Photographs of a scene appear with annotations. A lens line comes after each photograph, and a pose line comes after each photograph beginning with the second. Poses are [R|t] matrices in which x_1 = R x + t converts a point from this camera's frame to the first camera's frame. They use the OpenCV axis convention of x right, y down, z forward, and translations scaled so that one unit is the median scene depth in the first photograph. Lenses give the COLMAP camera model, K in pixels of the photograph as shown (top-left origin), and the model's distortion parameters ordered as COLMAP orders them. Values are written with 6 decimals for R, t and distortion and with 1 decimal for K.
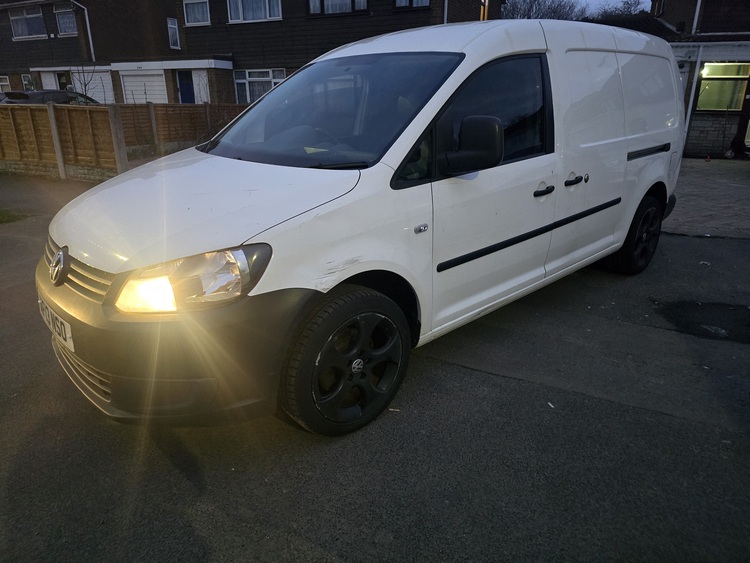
lens RADIAL K [[517.7, 0, 374.9], [0, 517.7, 253.2], [0, 0, 1]] dist [0.042089, -0.037045]
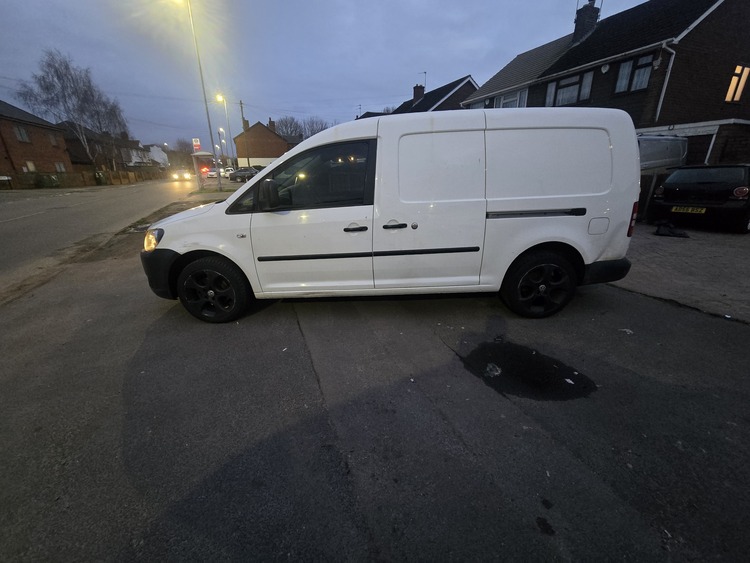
lens RADIAL K [[318.4, 0, 375.0], [0, 318.4, 269.8], [0, 0, 1]] dist [-0.000307, -0.000047]
pose [[0.727717, 0.195809, -0.657333, 0.967666], [-0.182319, 0.979128, 0.089825, -0.092662], [0.661202, 0.054477, 0.748227, 0.325238]]
